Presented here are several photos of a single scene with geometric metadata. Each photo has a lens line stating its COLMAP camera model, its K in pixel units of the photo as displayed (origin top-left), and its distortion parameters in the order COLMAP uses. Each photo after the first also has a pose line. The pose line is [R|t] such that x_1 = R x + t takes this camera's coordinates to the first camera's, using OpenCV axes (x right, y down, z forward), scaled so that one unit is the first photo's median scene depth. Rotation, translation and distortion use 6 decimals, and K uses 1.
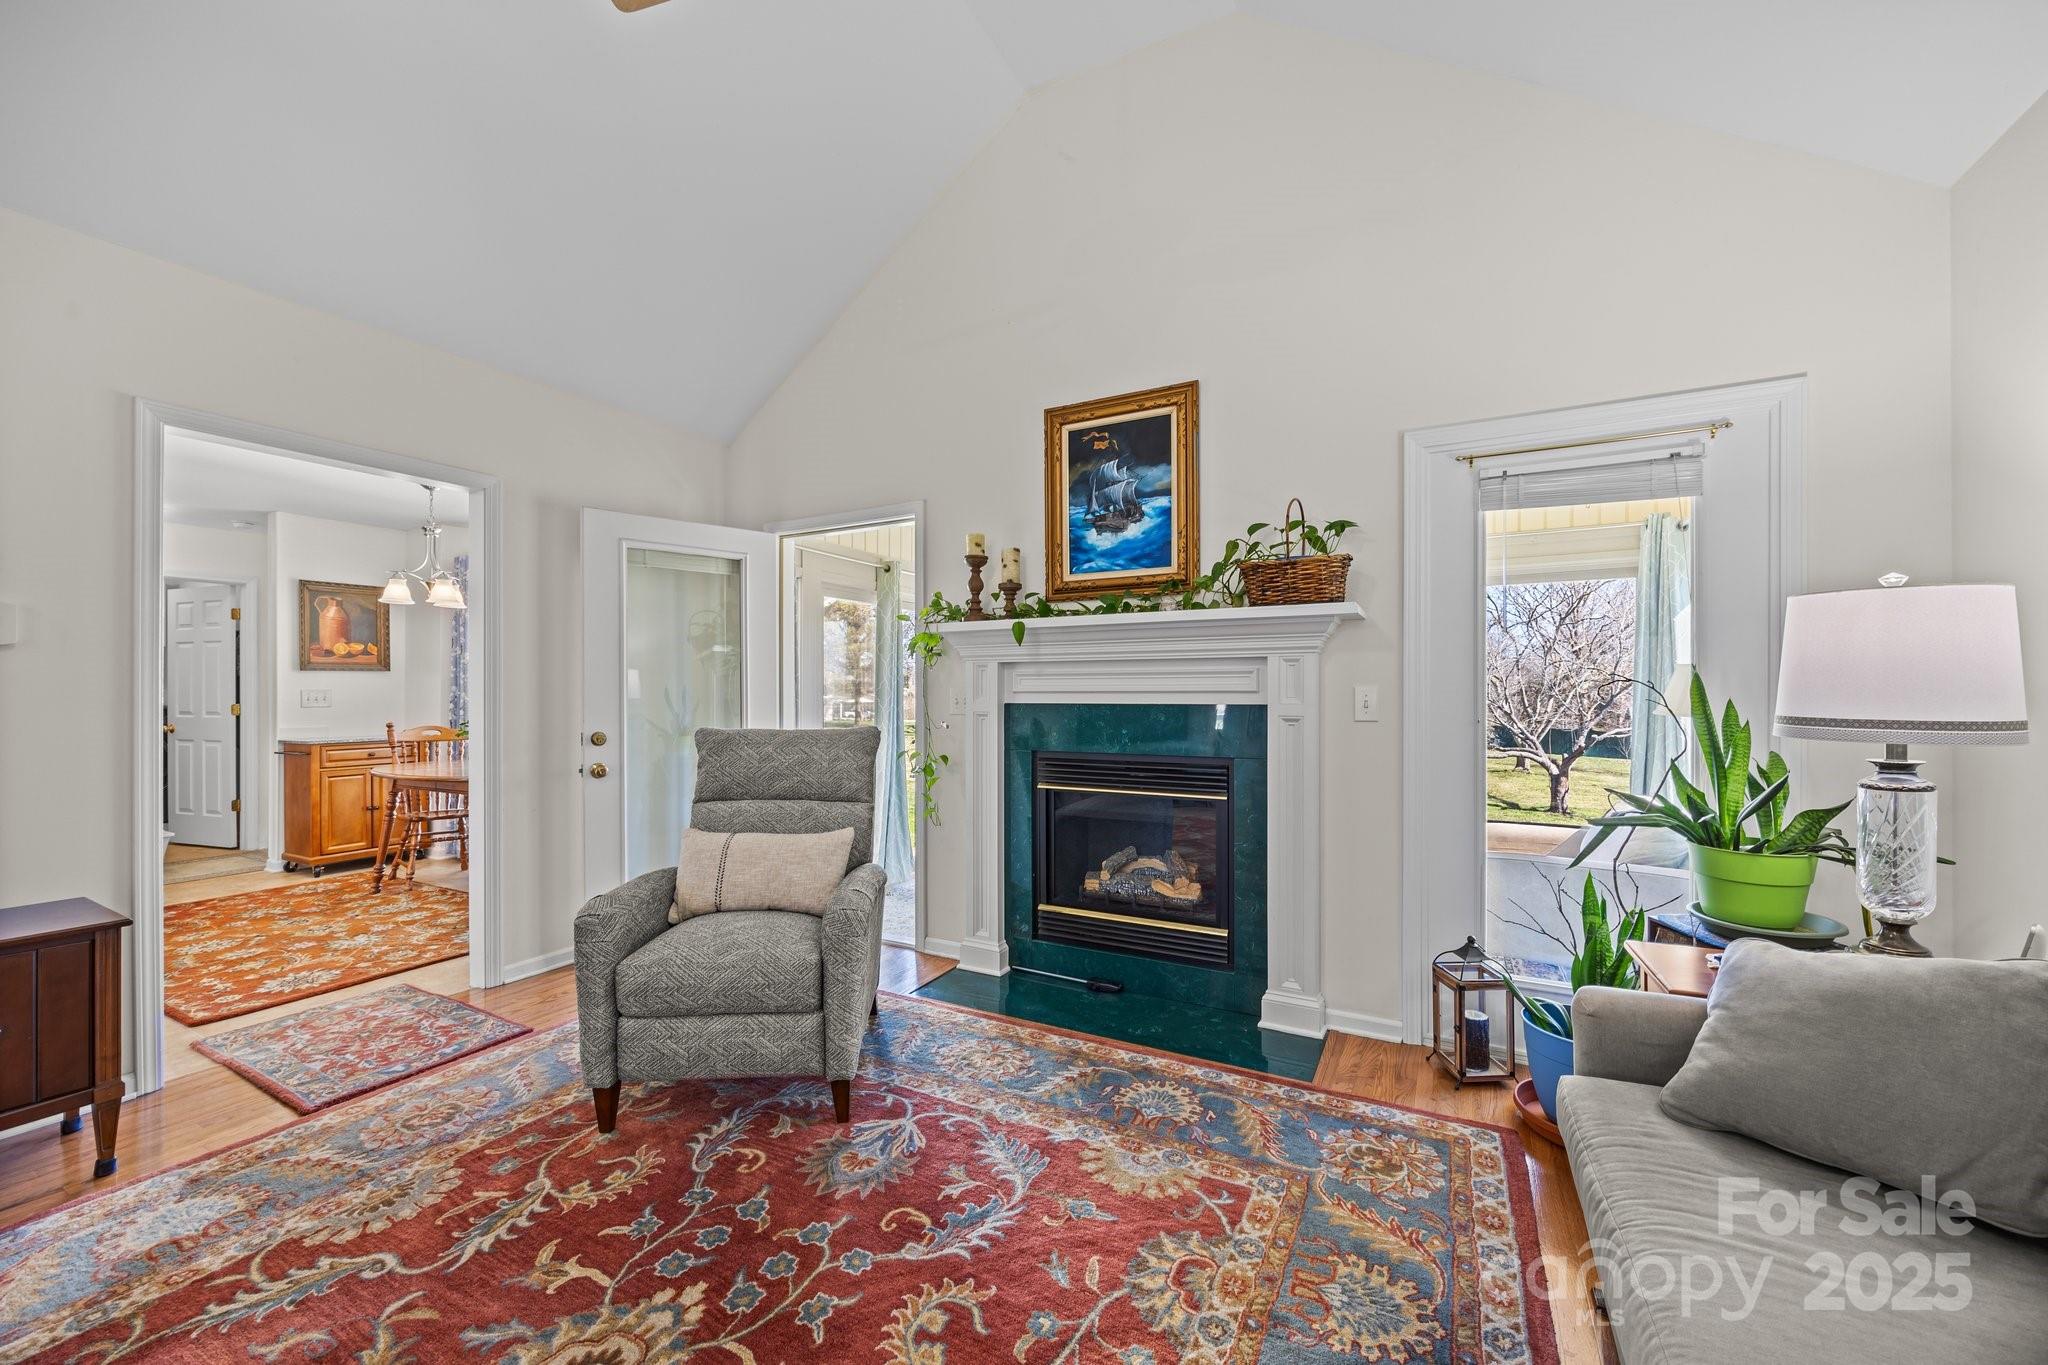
lens RADIAL K [[788.6, 0, 1029.0], [0, 788.6, 691.3], [0, 0, 1]] dist [-0.000744, -0.001375]
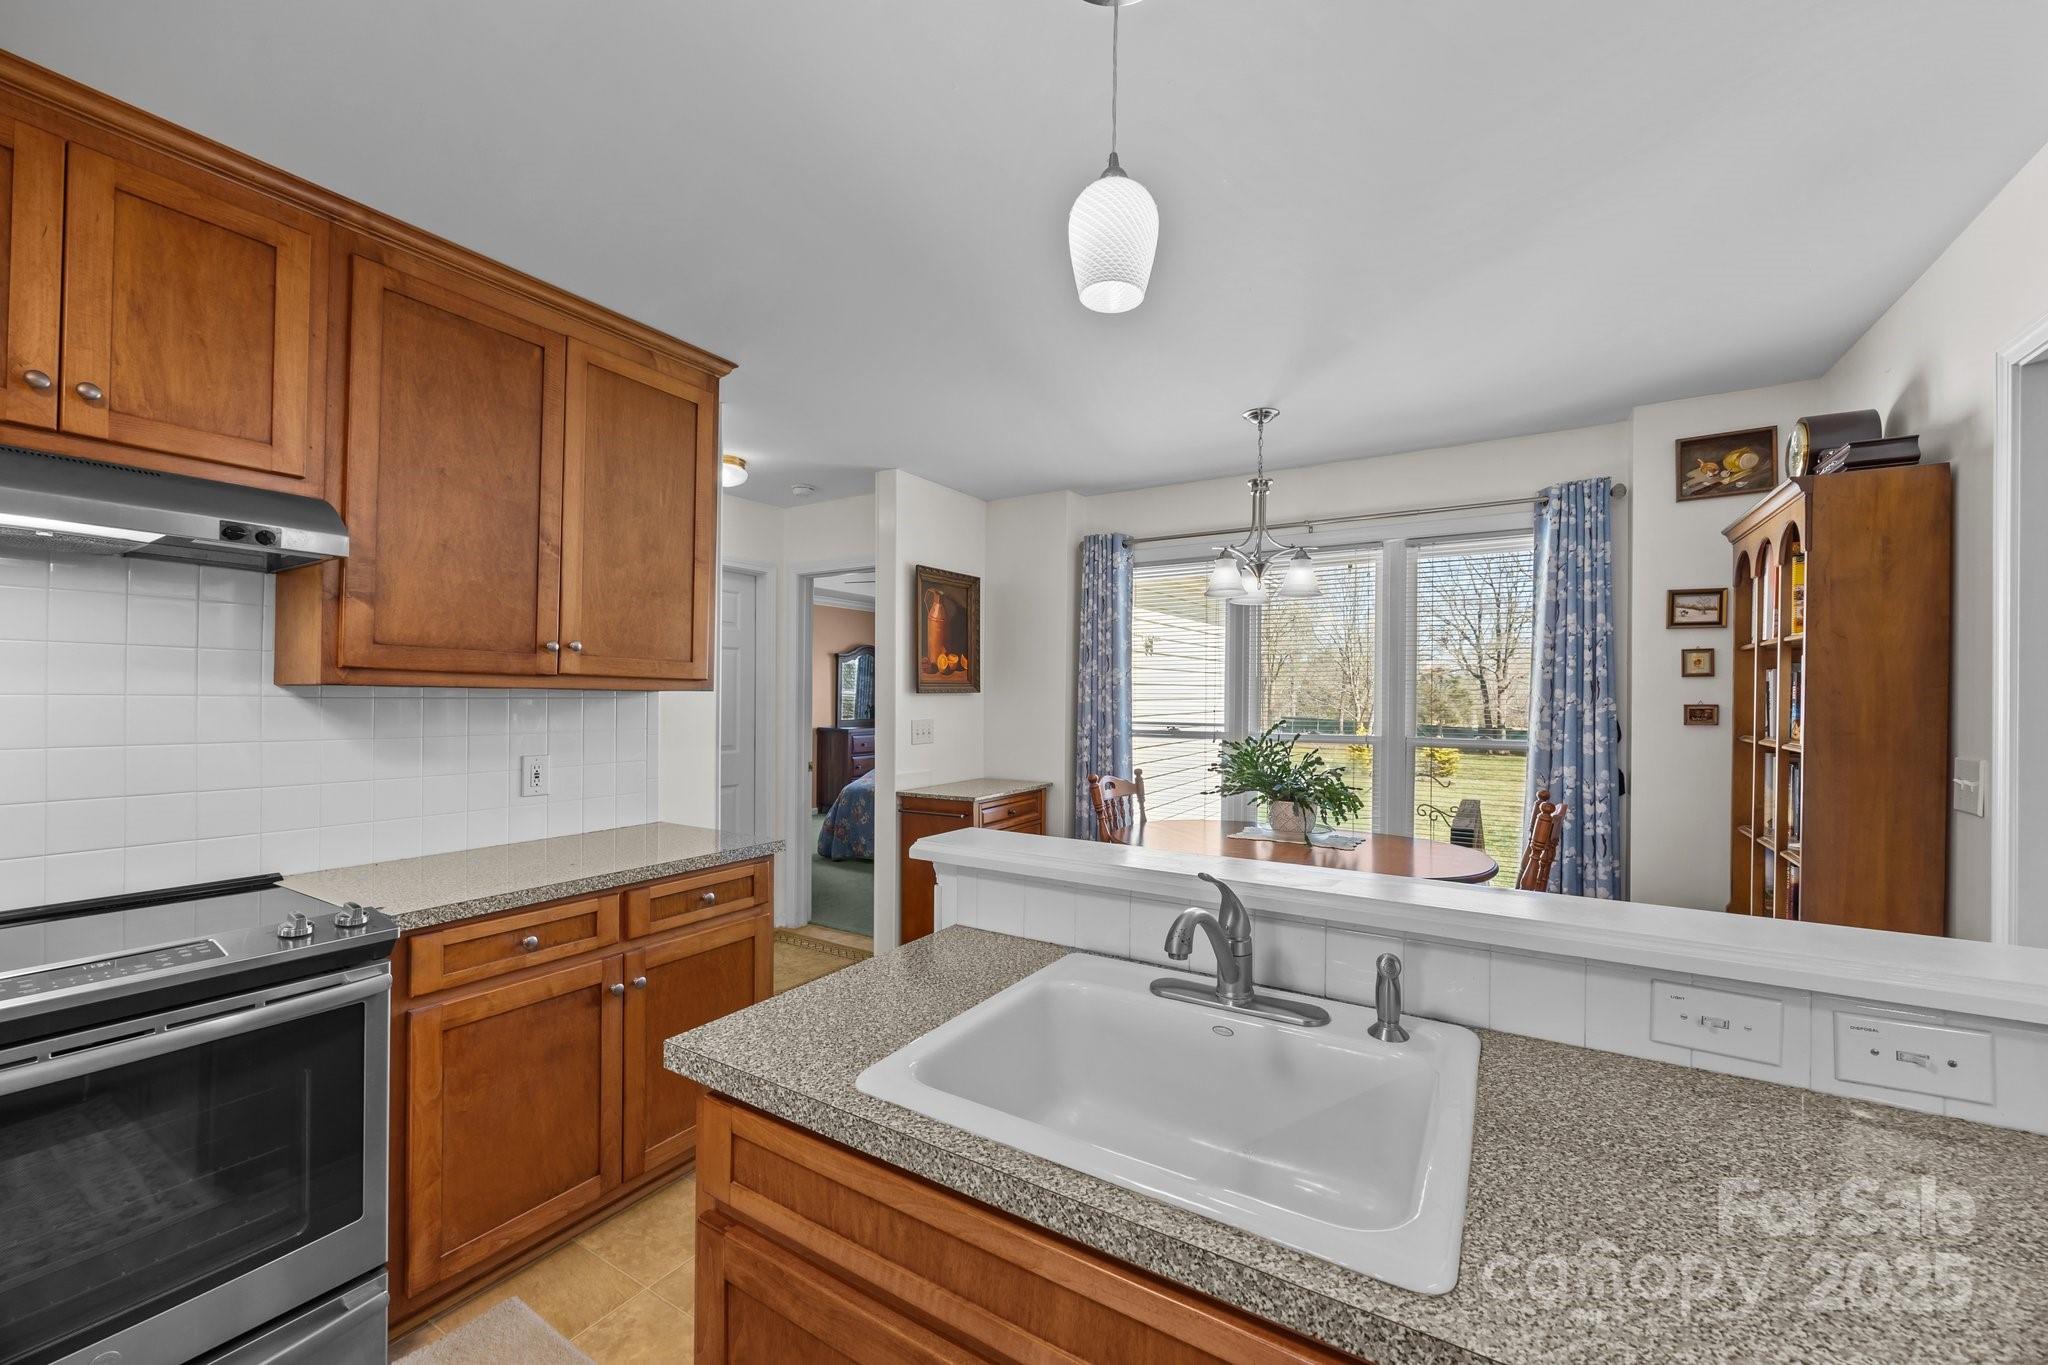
lens RADIAL K [[788.6, 0, 1035.8], [0, 788.6, 695.7], [0, 0, 1]] dist [-0.000744, -0.001375]
pose [[0.998519, 0.007994, -0.053810, -1.361670], [-0.007974, 0.999968, 0.000585, -0.043893], [0.053813, -0.000156, 0.998551, 0.502377]]
